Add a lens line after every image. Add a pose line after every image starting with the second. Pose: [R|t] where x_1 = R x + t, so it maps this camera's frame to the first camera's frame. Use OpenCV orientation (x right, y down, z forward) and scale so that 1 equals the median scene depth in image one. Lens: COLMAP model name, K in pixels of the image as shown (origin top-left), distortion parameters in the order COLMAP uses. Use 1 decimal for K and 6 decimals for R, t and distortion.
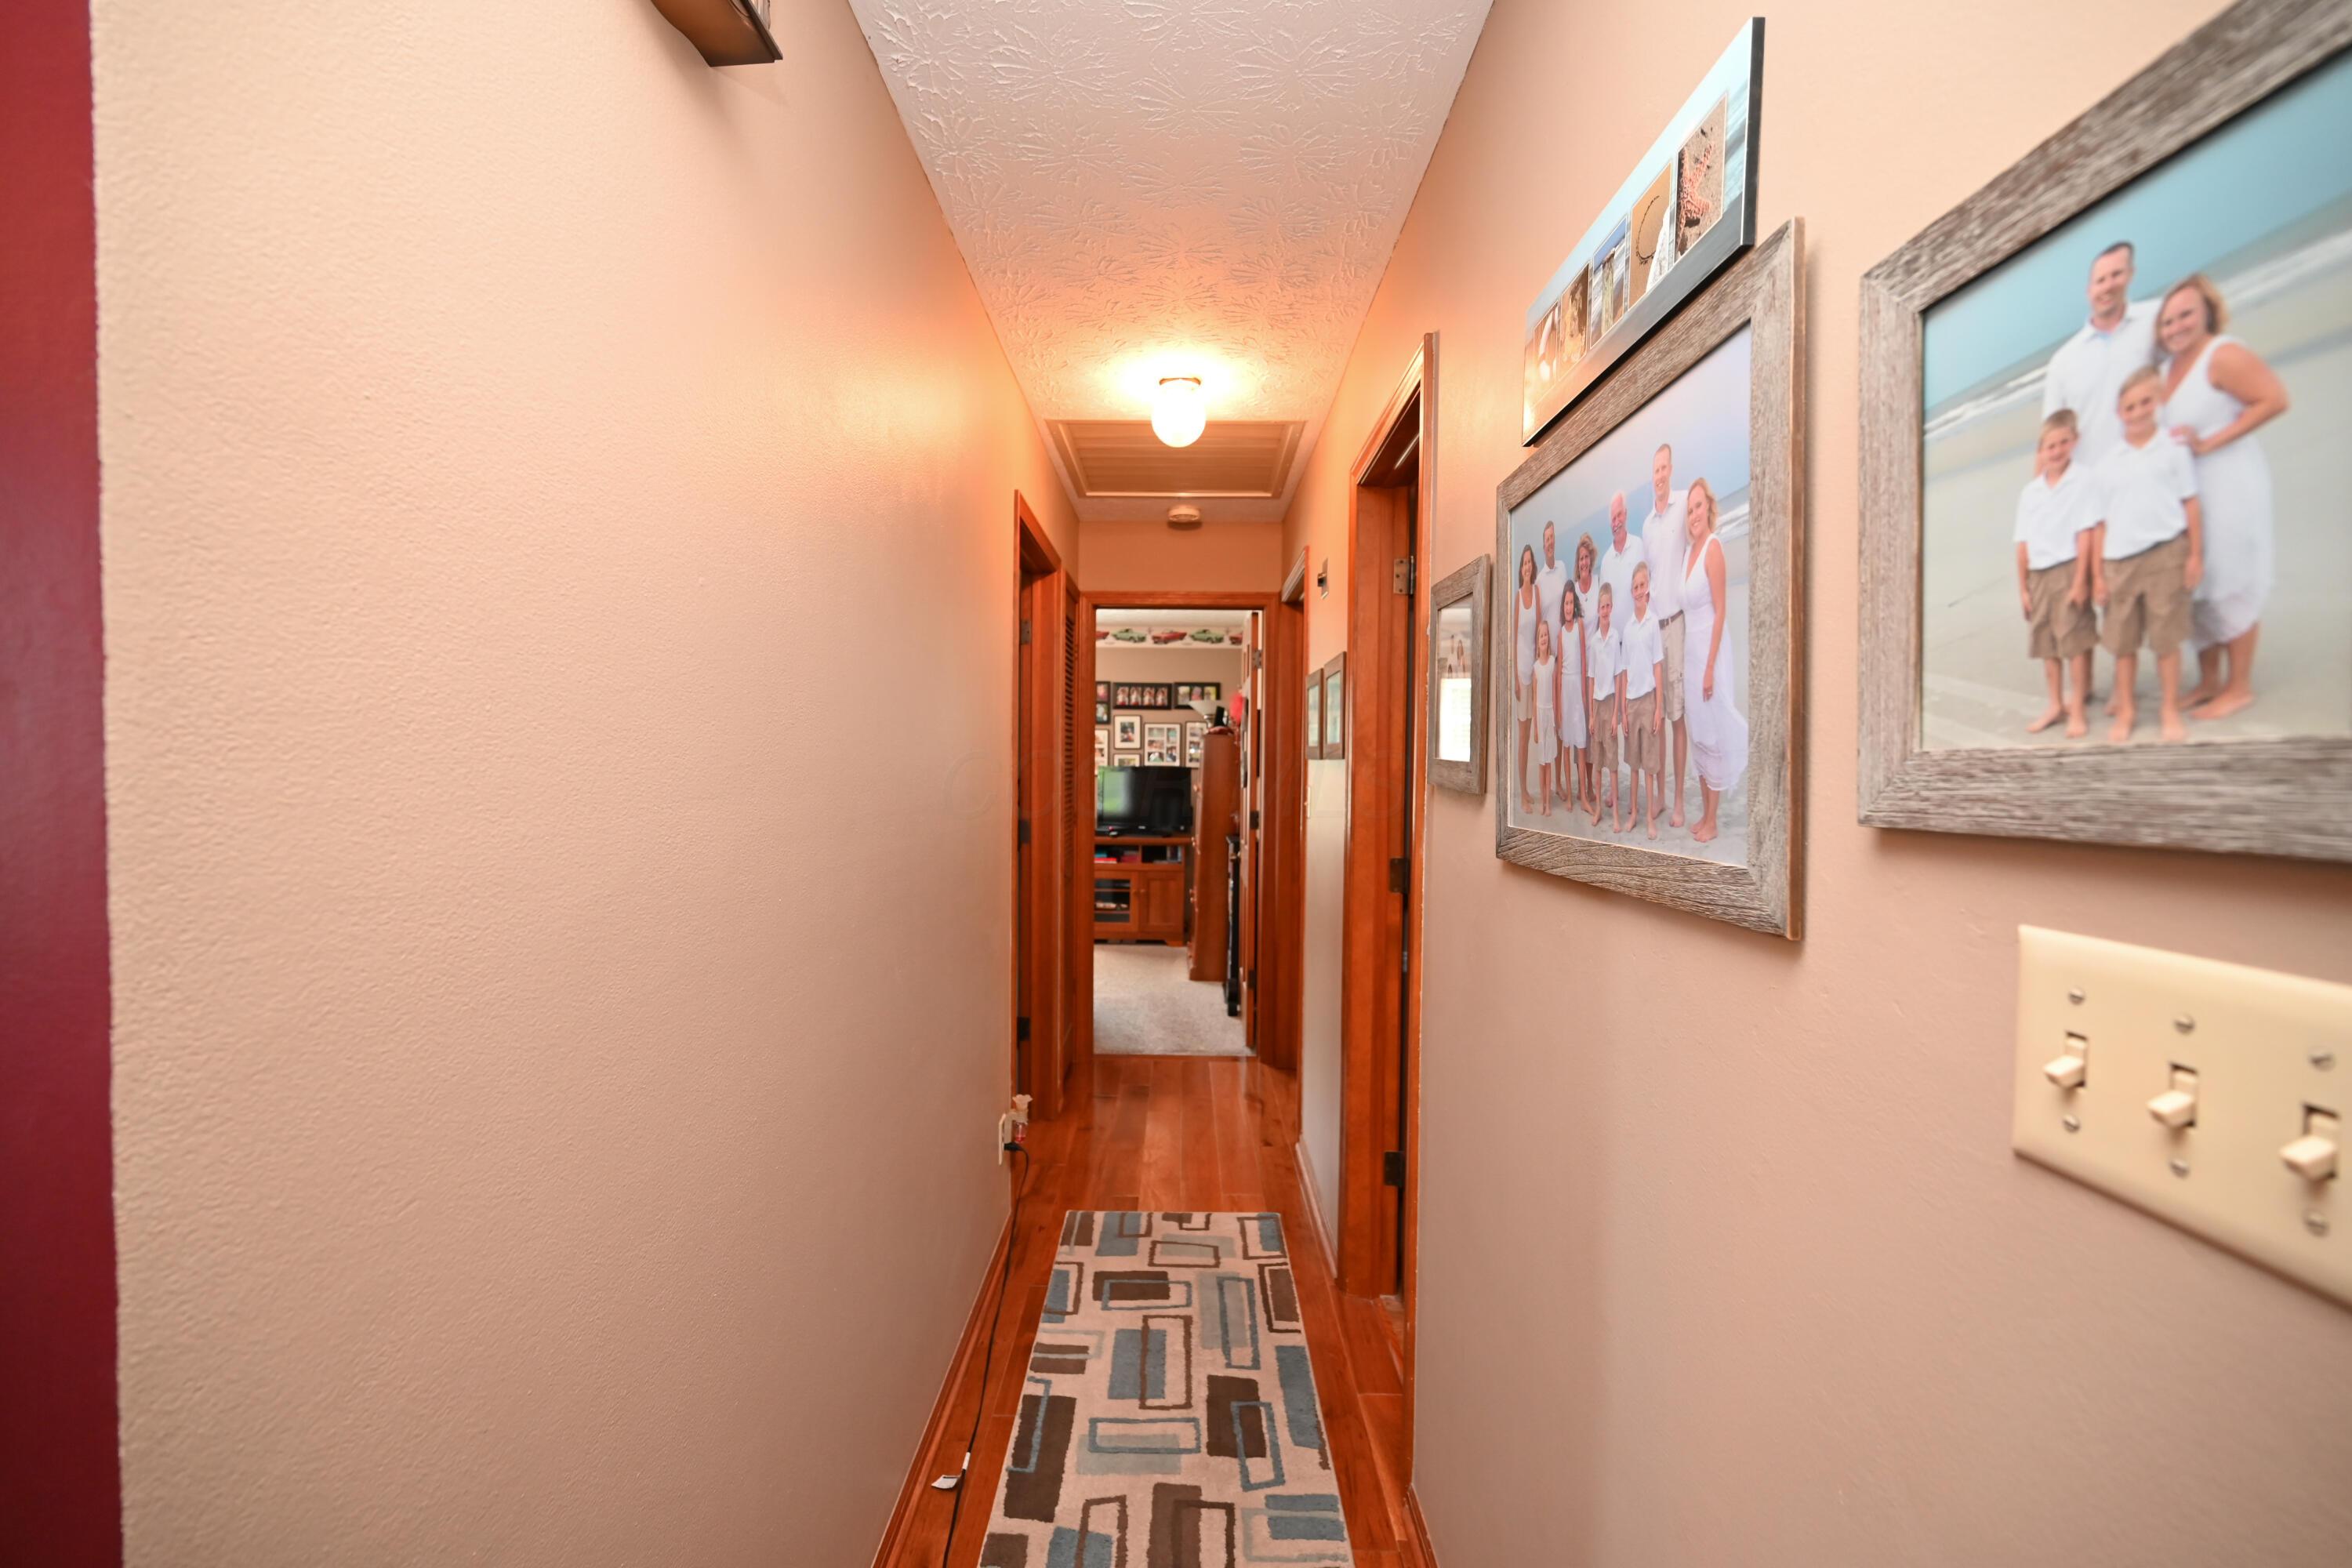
lens RADIAL K [[916.4, 0, 1179.9], [0, 916.4, 770.6], [0, 0, 1]] dist [-0.003062, -0.000155]
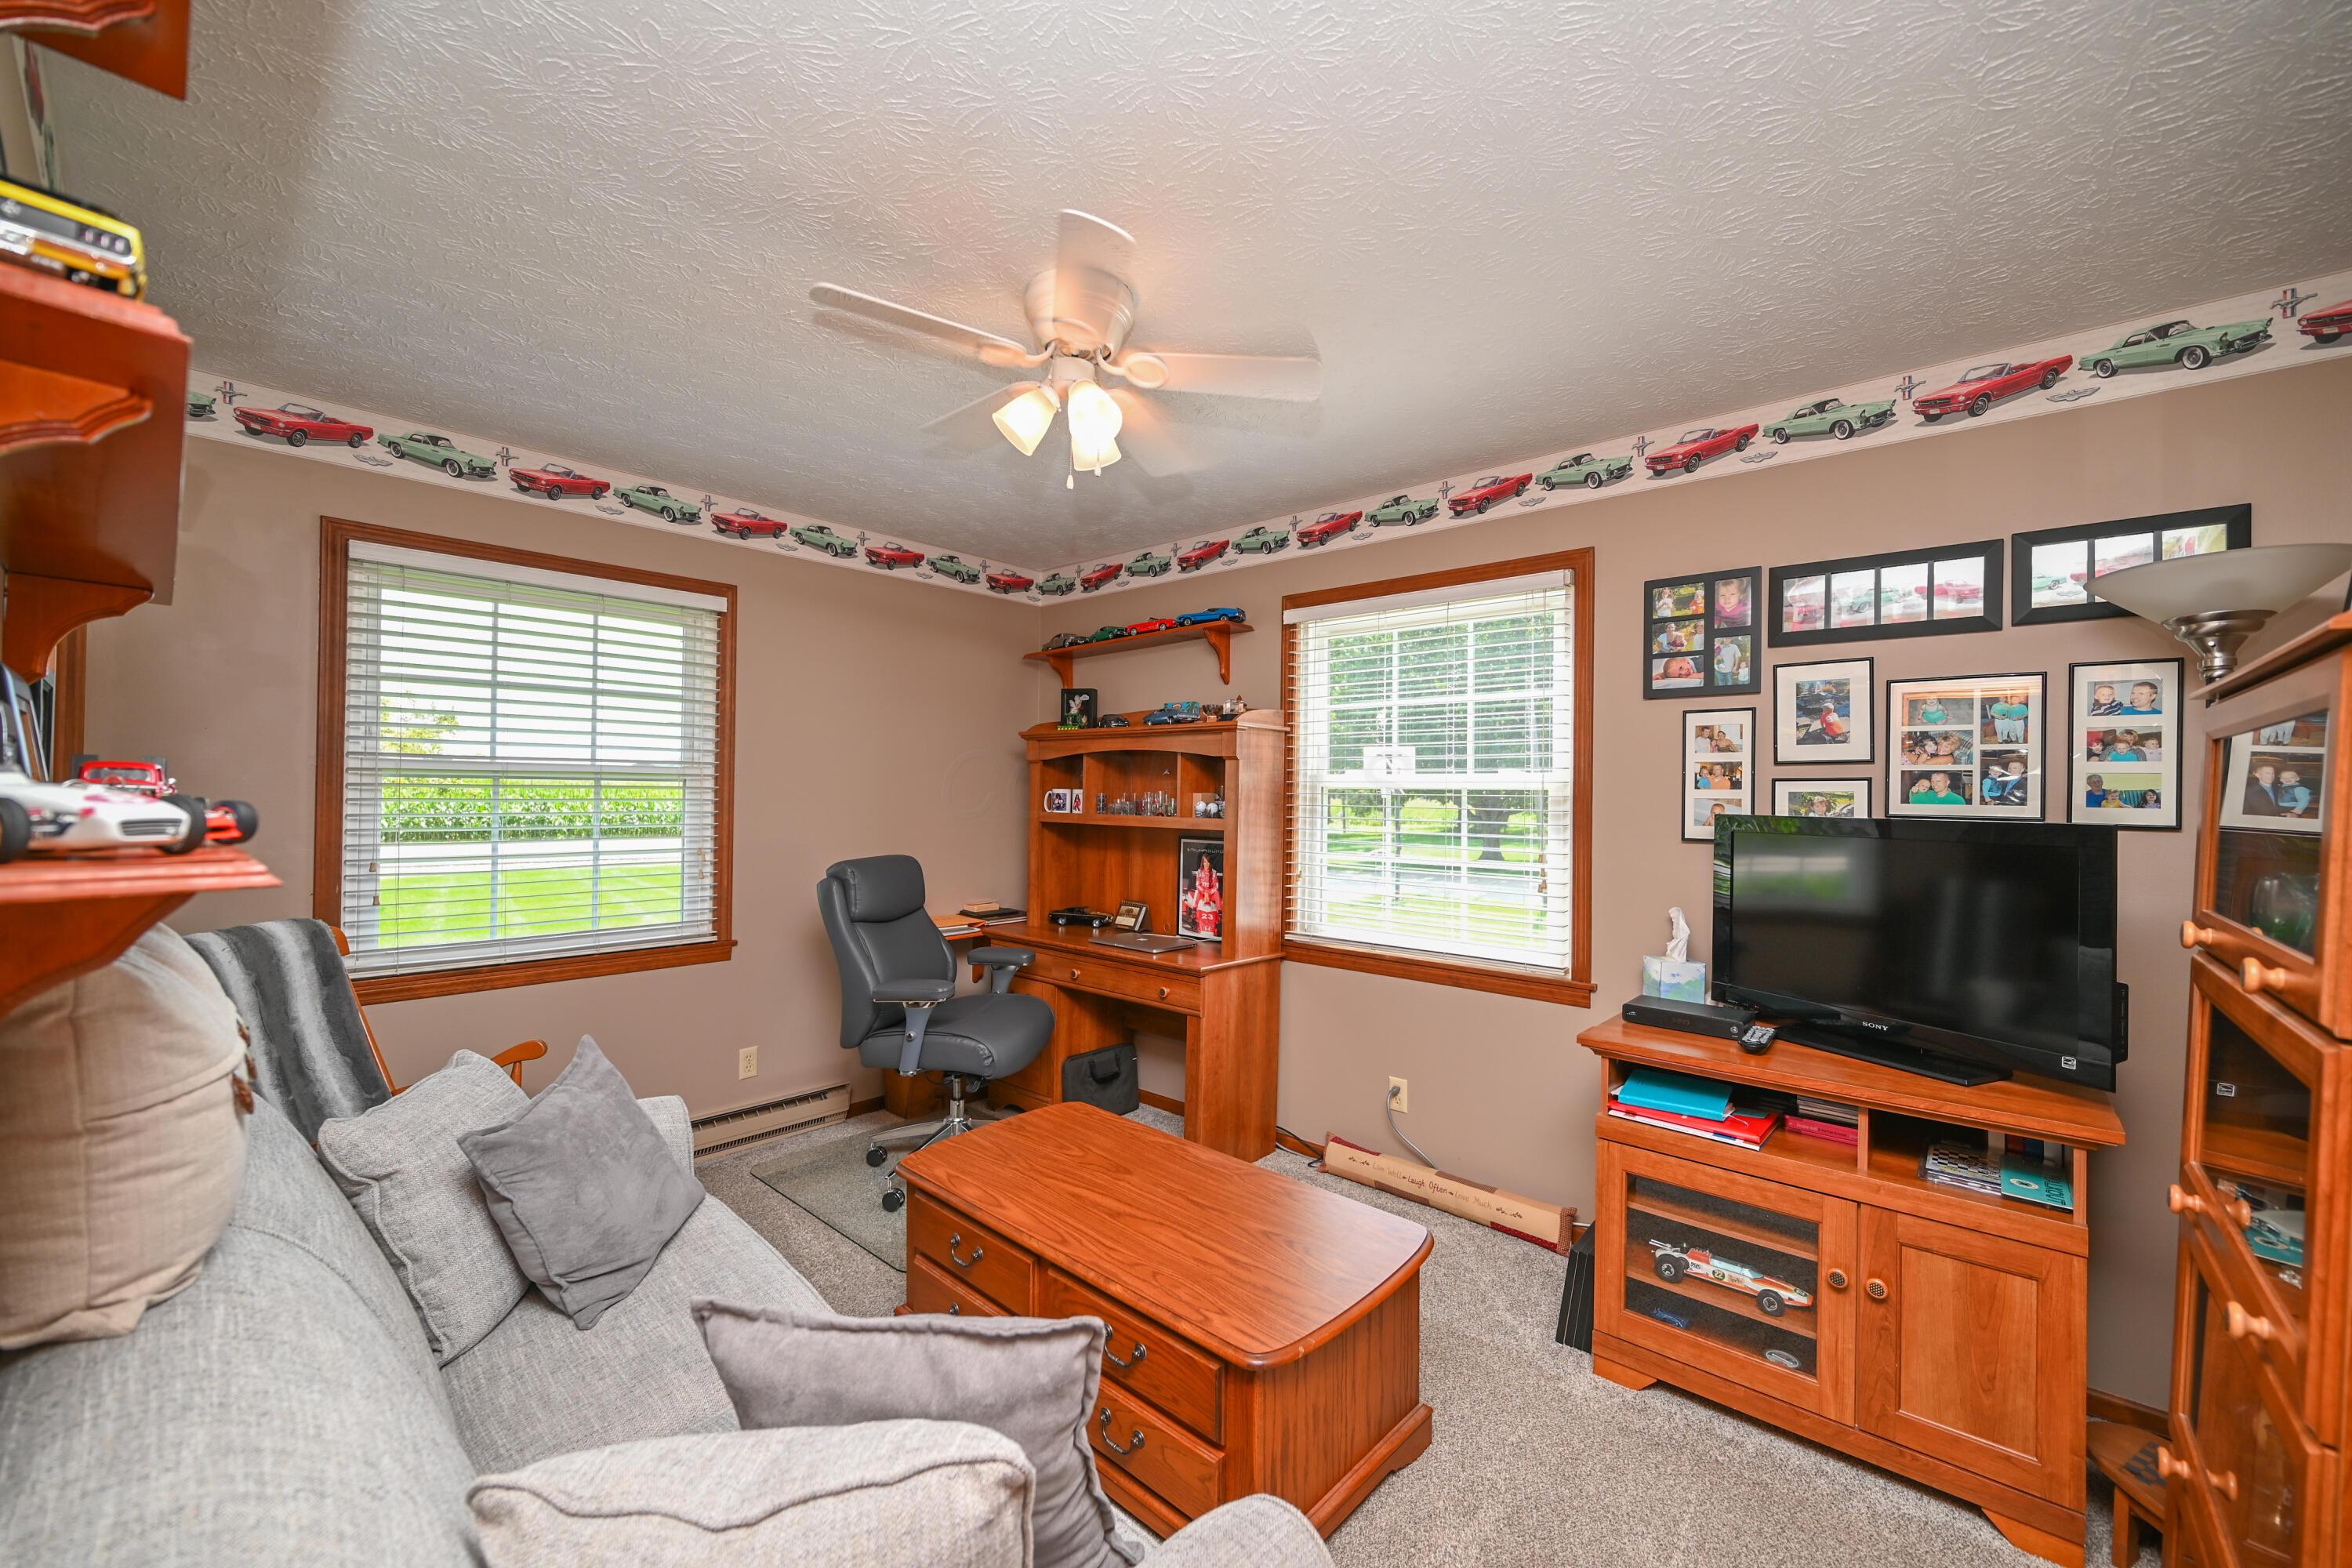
lens RADIAL K [[916.4, 0, 1125.6], [0, 916.4, 793.2], [0, 0, 1]] dist [-0.003062, -0.000155]
pose [[0.735921, 0.004589, -0.677052, -0.018580], [-0.019985, 0.999689, -0.014947, -0.002889], [0.676773, 0.024531, 0.735783, 0.588610]]
